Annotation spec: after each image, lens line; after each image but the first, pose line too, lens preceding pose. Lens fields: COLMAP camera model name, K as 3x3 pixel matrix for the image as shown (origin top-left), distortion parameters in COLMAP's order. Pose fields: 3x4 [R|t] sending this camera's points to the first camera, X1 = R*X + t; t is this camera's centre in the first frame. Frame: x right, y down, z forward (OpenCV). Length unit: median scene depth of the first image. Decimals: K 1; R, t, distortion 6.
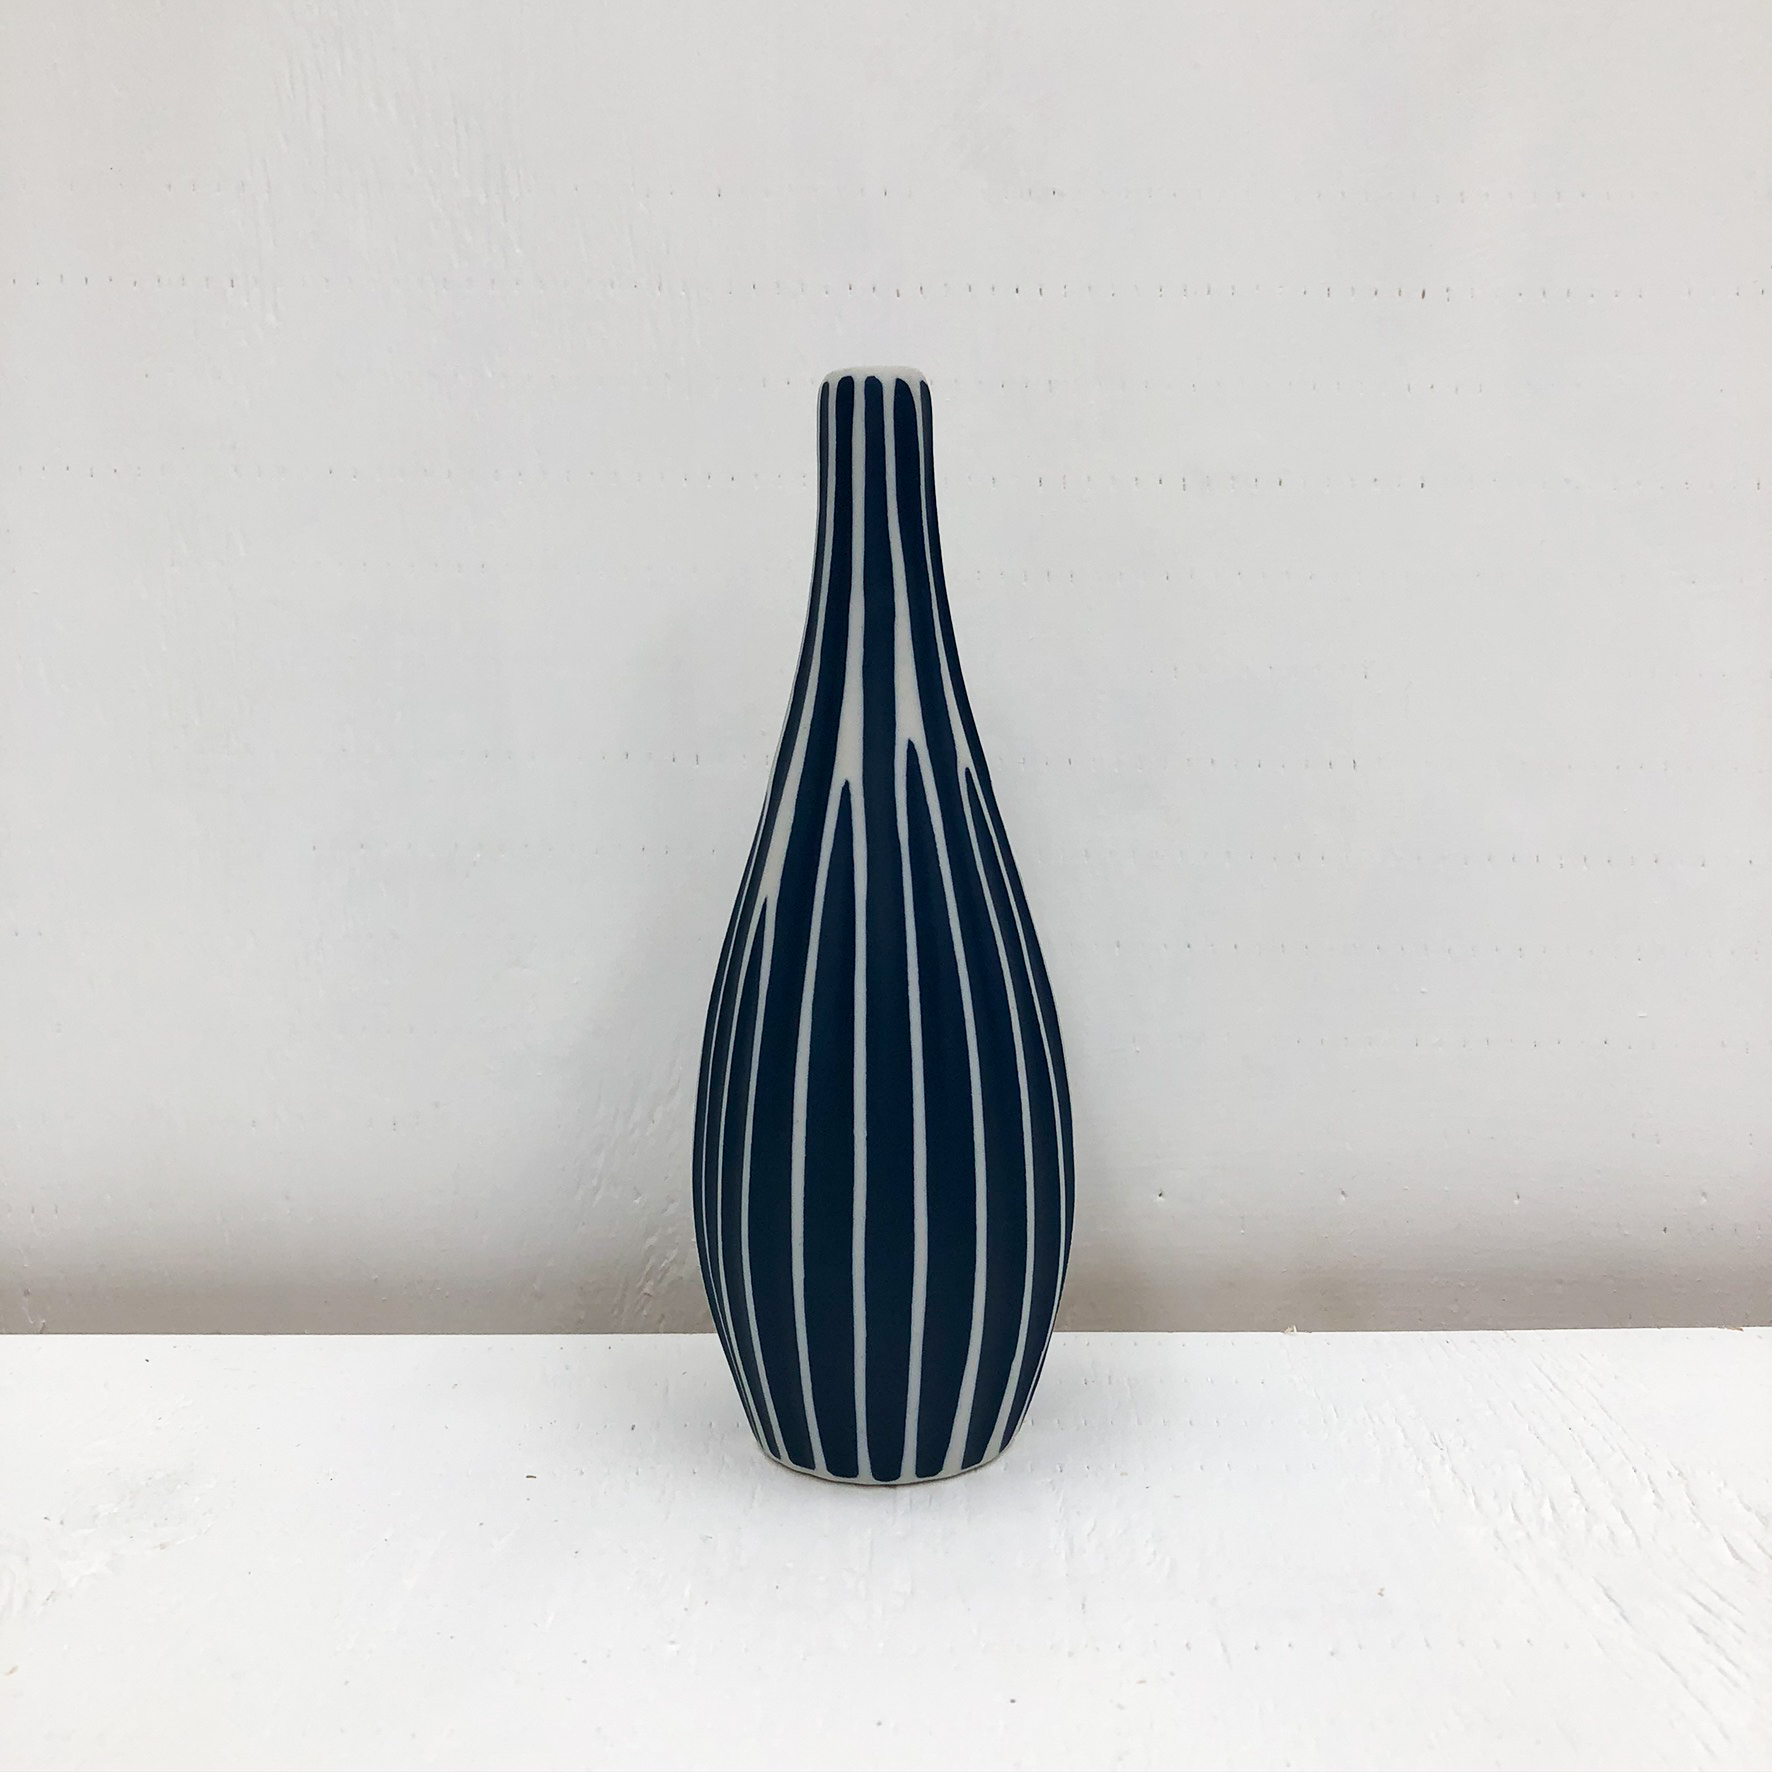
lens RADIAL K [[2010.6, 0, 911.1], [0, 2010.6, 838.4], [0, 0, 1]] dist [0.086978, -0.247290]
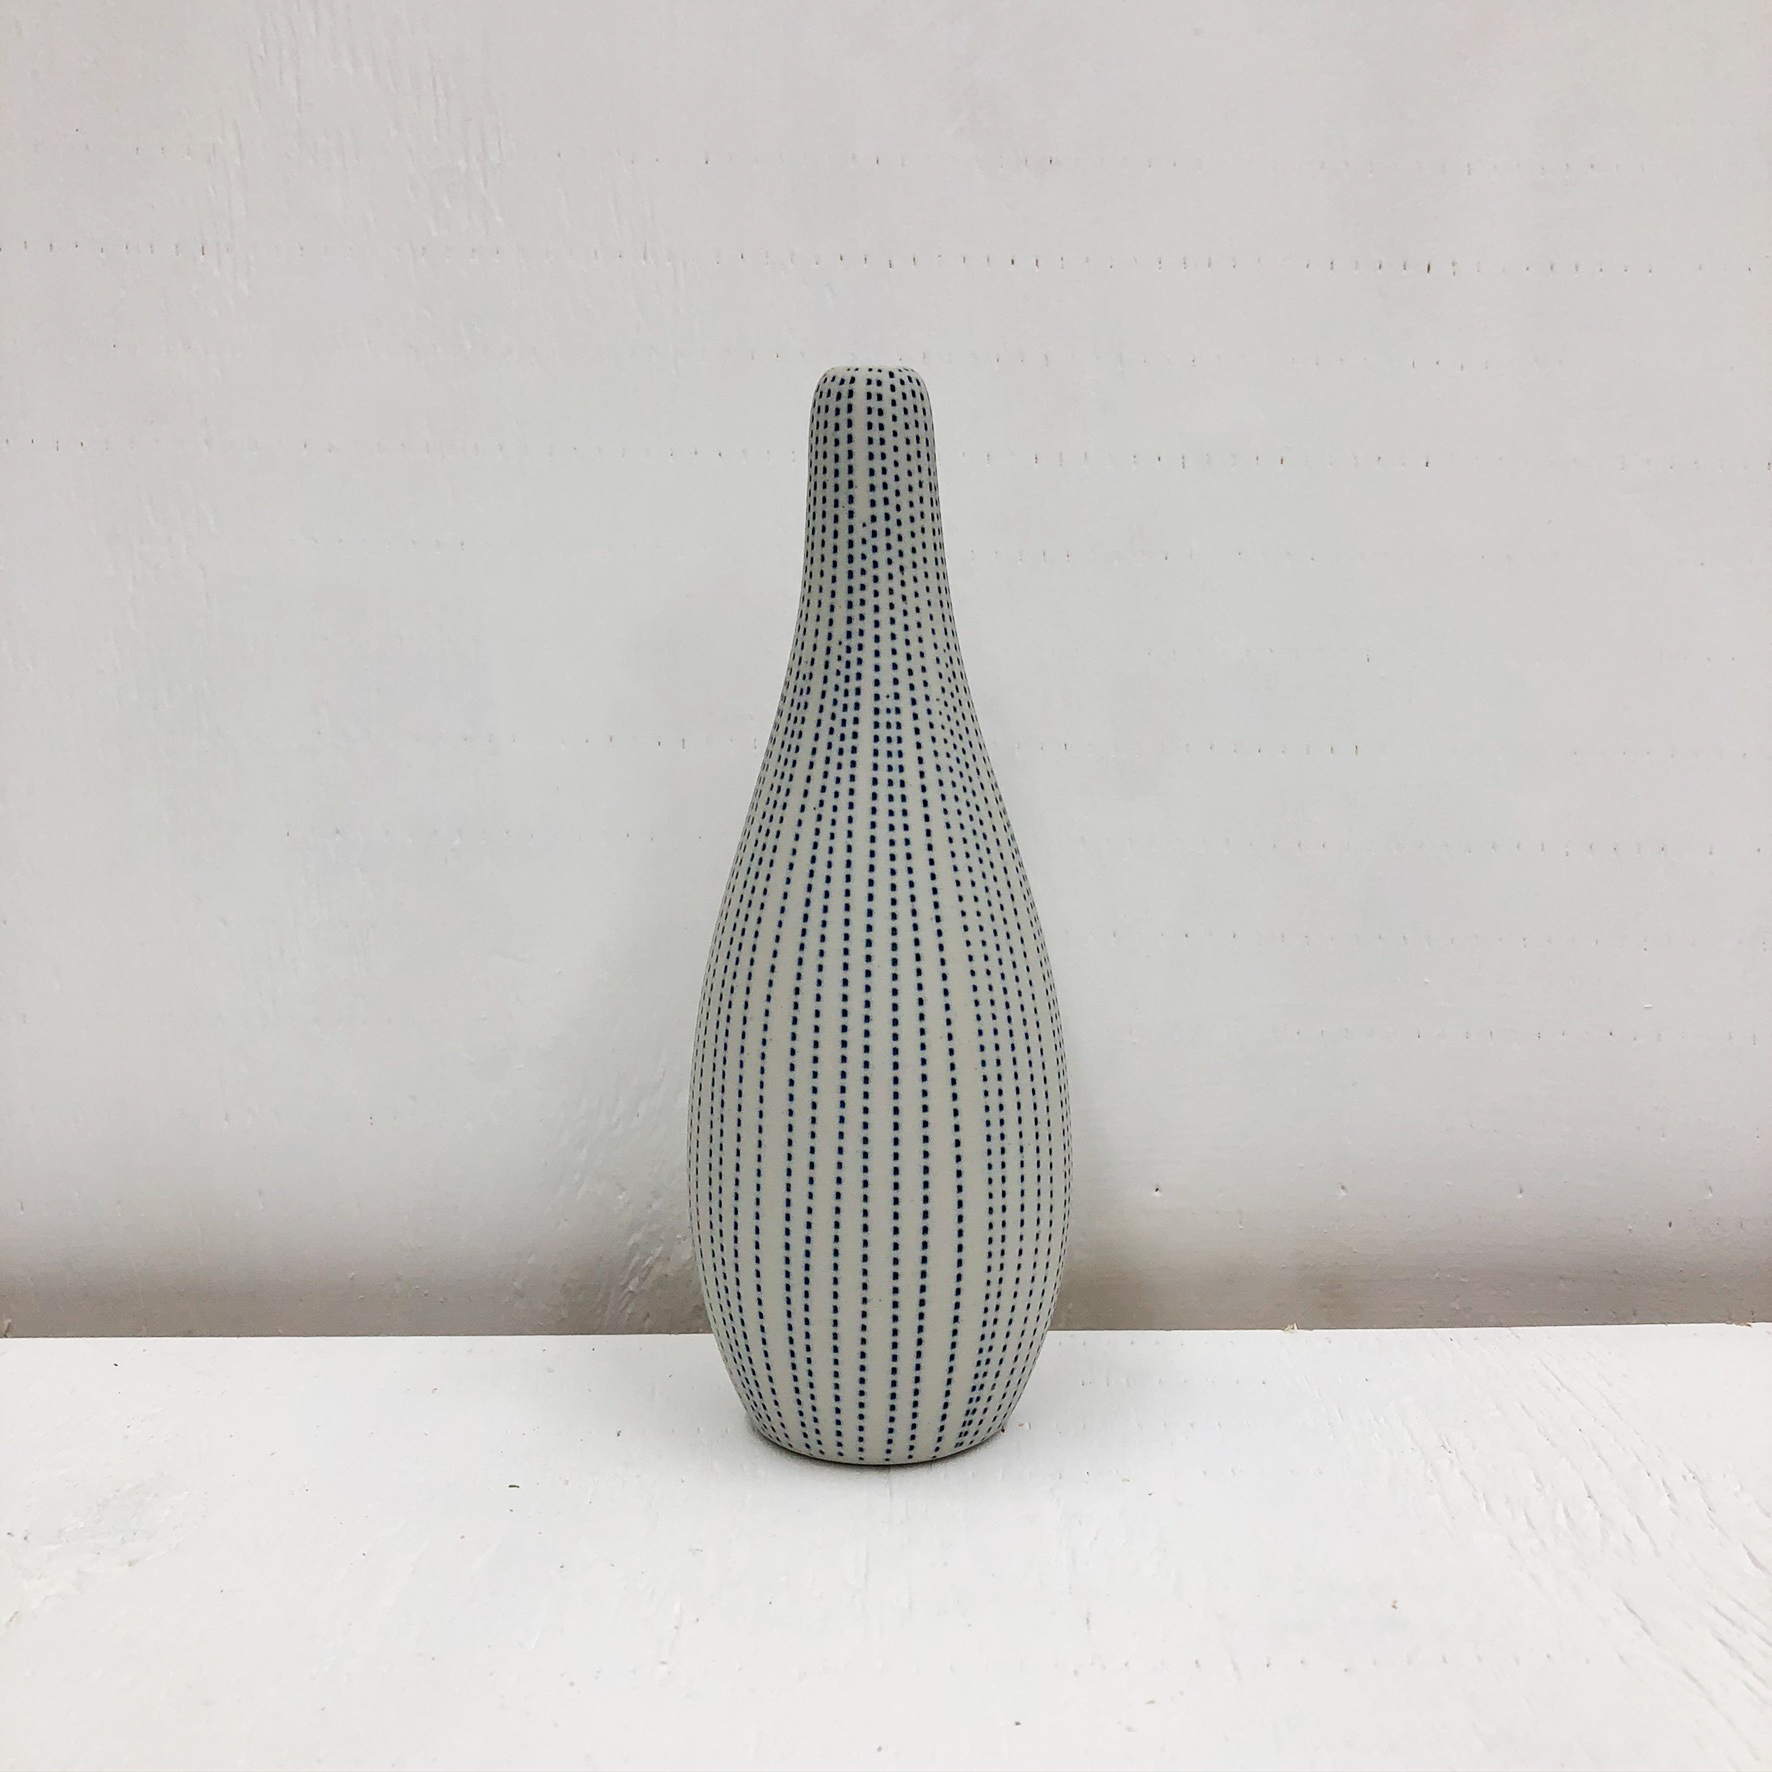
lens RADIAL K [[2010.6, 0, 911.1], [0, 2010.6, 838.4], [0, 0, 1]] dist [0.086978, -0.247290]
pose [[0.999936, 0.000828, 0.011269, -0.009030], [-0.000909, 0.999974, 0.007183, -0.000638], [-0.011263, -0.007193, 0.999911, 0.032484]]
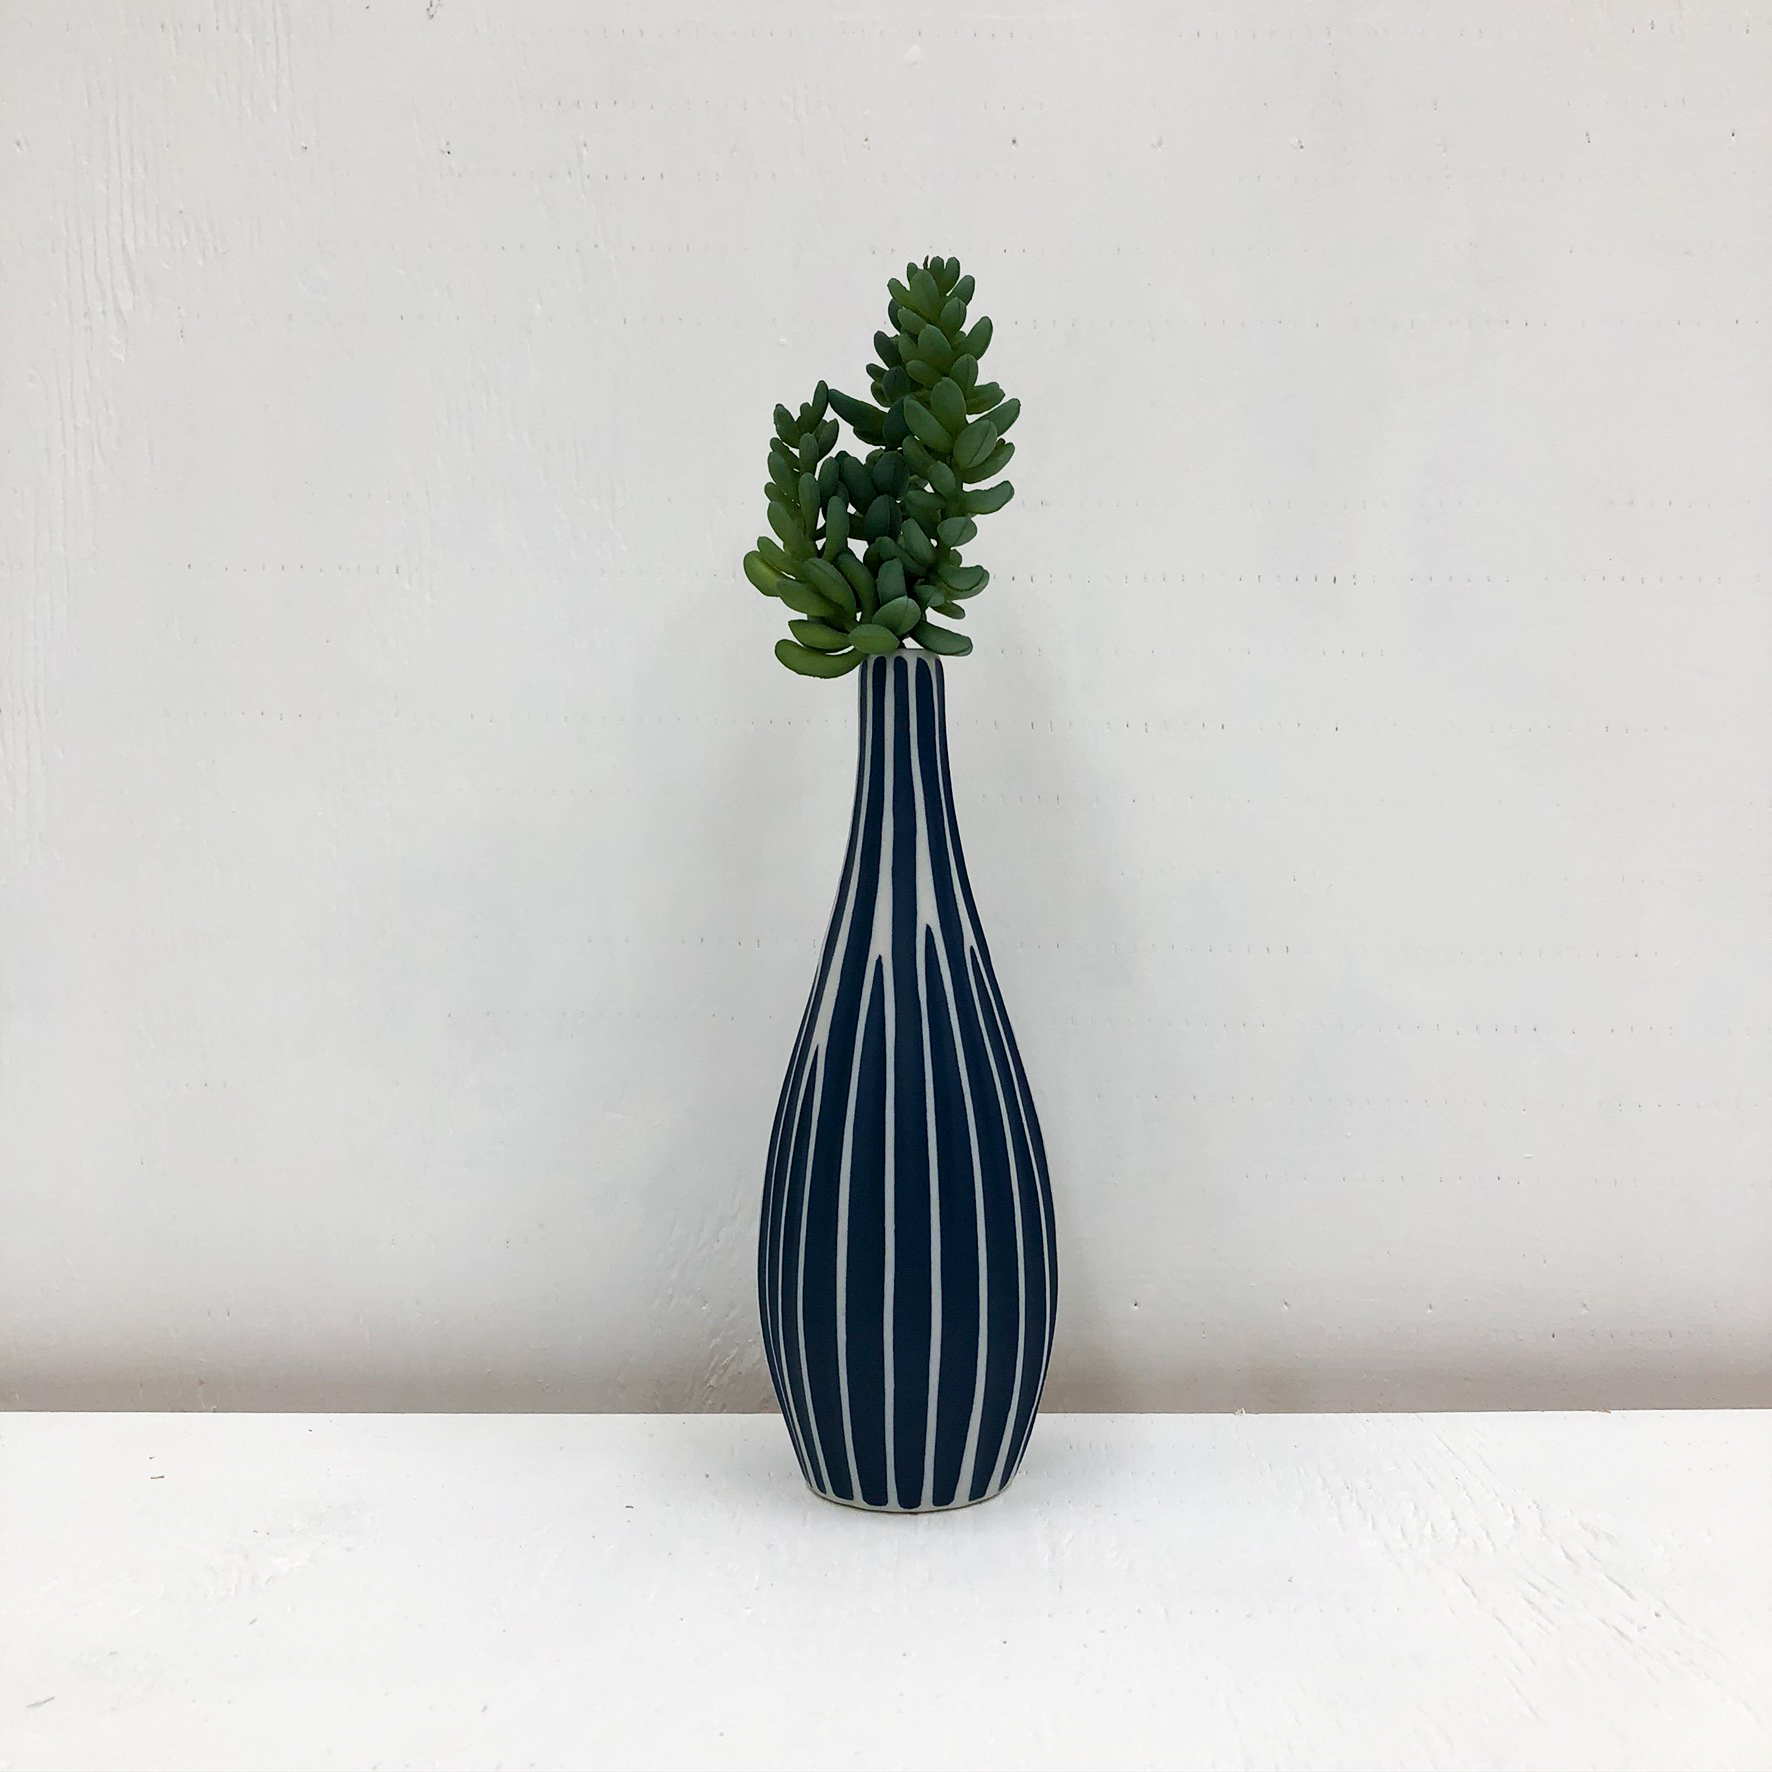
lens RADIAL K [[2010.6, 0, 911.1], [0, 2010.6, 838.4], [0, 0, 1]] dist [0.086978, -0.247290]
pose [[0.999942, -0.000170, -0.010811, 0.002590], [-0.000912, 0.994987, -0.100002, 0.025753], [0.010774, 0.100006, 0.994928, -0.307730]]
